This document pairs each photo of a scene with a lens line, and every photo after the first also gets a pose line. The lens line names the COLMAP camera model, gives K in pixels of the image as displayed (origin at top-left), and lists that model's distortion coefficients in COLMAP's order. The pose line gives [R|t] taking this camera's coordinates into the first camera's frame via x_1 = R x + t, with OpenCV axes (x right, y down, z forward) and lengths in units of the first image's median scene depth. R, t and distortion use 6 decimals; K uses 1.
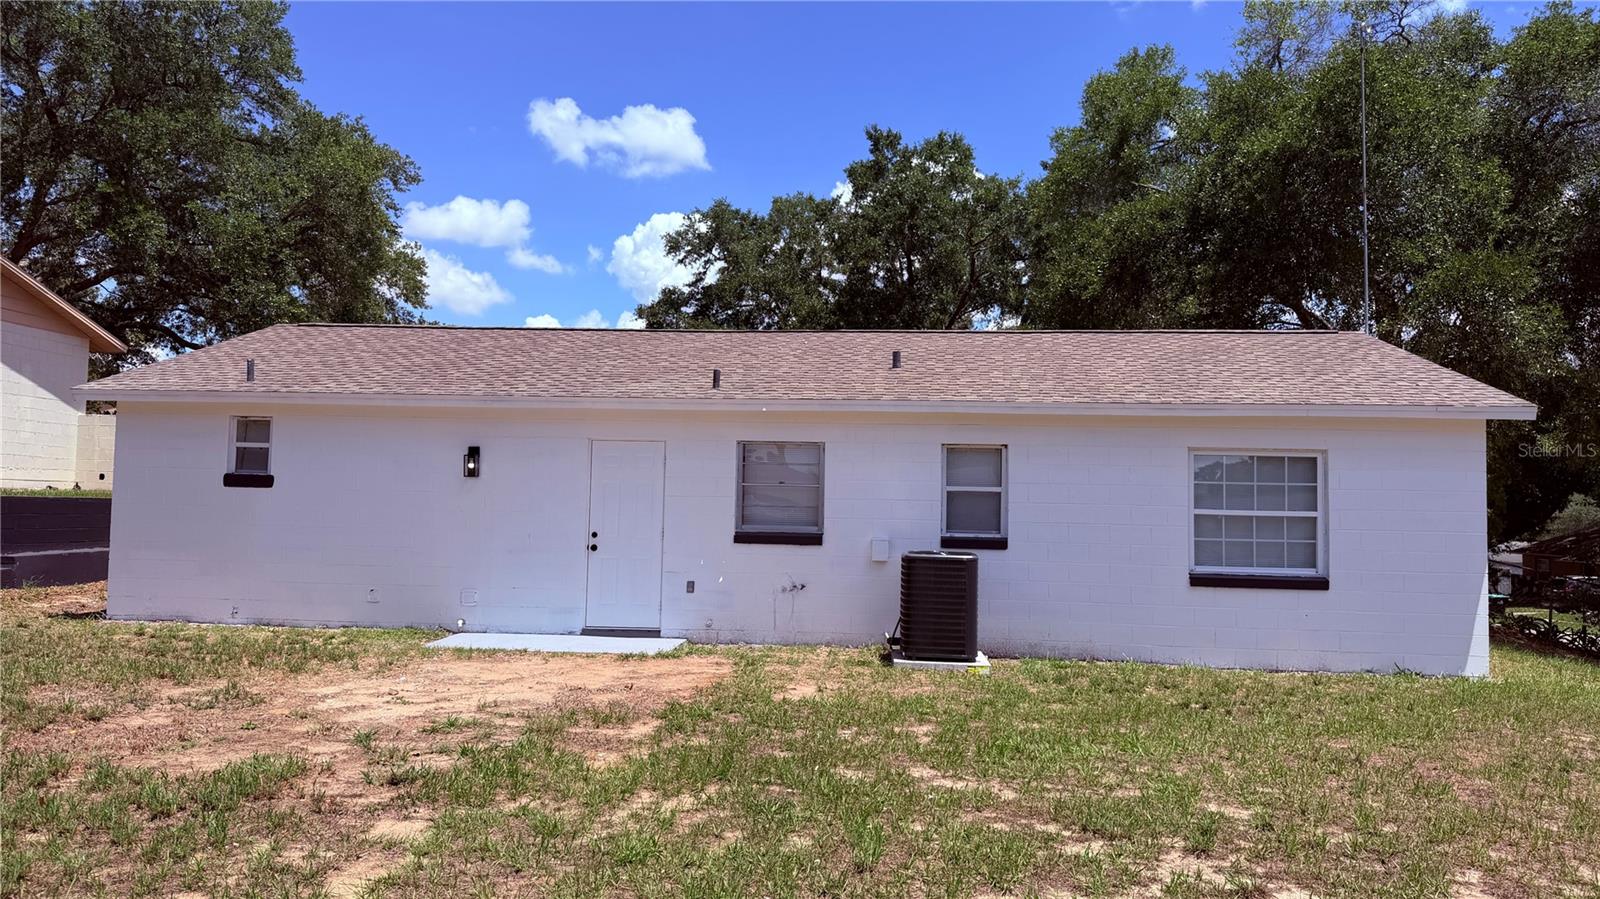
lens RADIAL K [[1186.1, 0, 800.0], [0, 1186.1, 449.5], [0, 0, 1]] dist [0.056726, -0.000311]
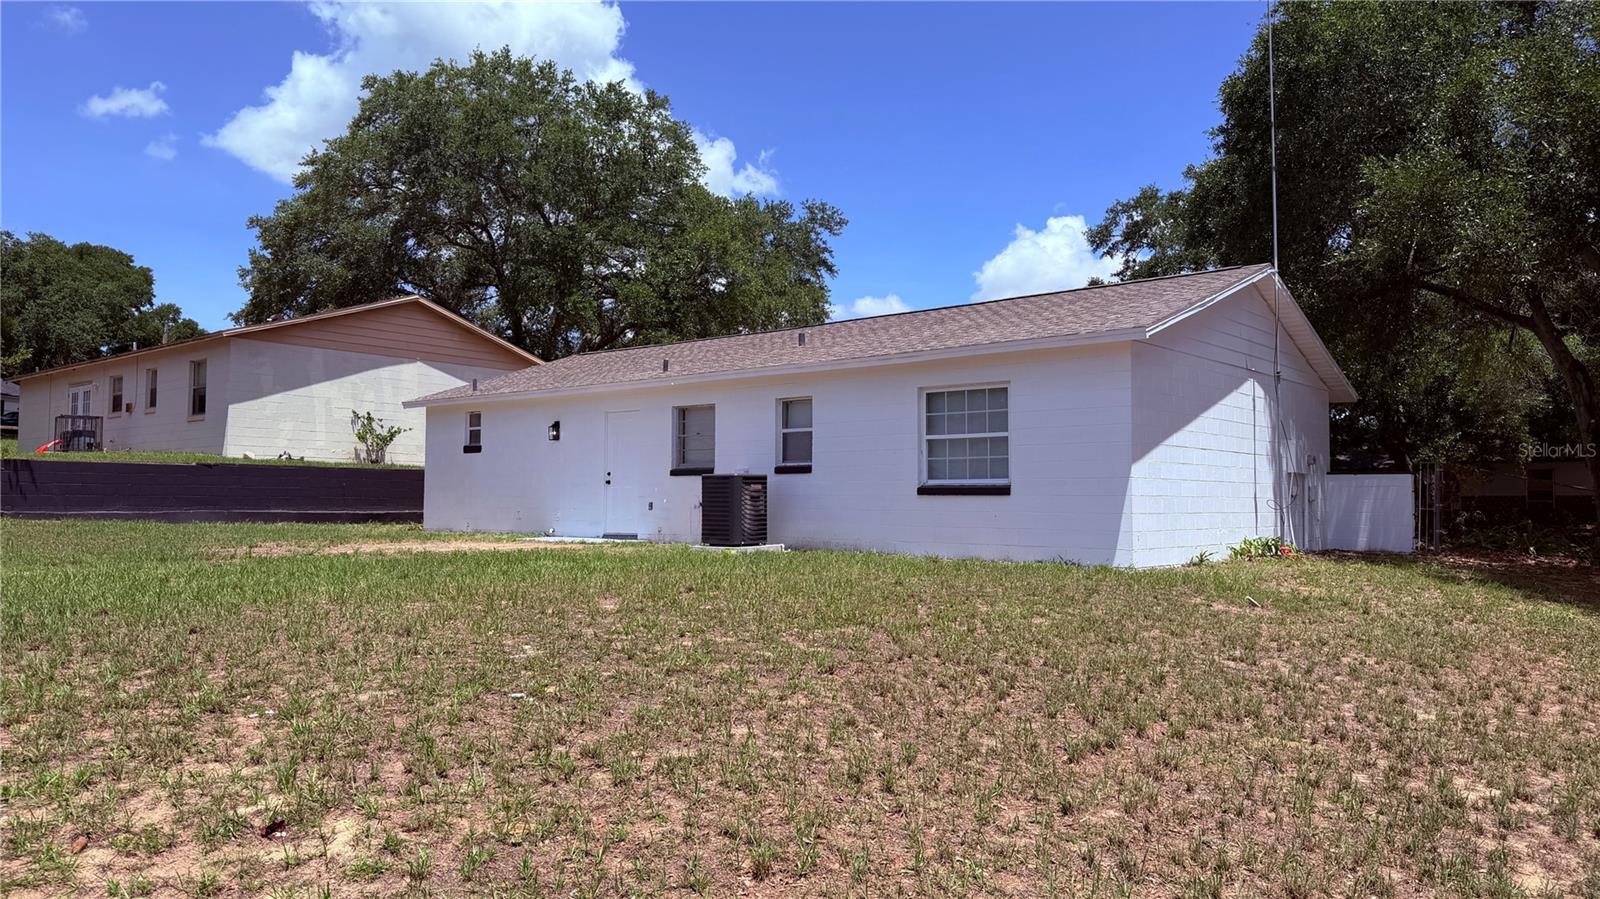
lens RADIAL K [[1180.2, 0, 800.0], [0, 1180.2, 449.5], [0, 0, 1]] dist [0.109769, 0.003081]
pose [[0.808736, -0.046529, -0.586329, 0.937306], [0.044100, 0.998857, -0.018438, 0.080264], [0.586516, -0.010946, 0.809863, -0.095872]]
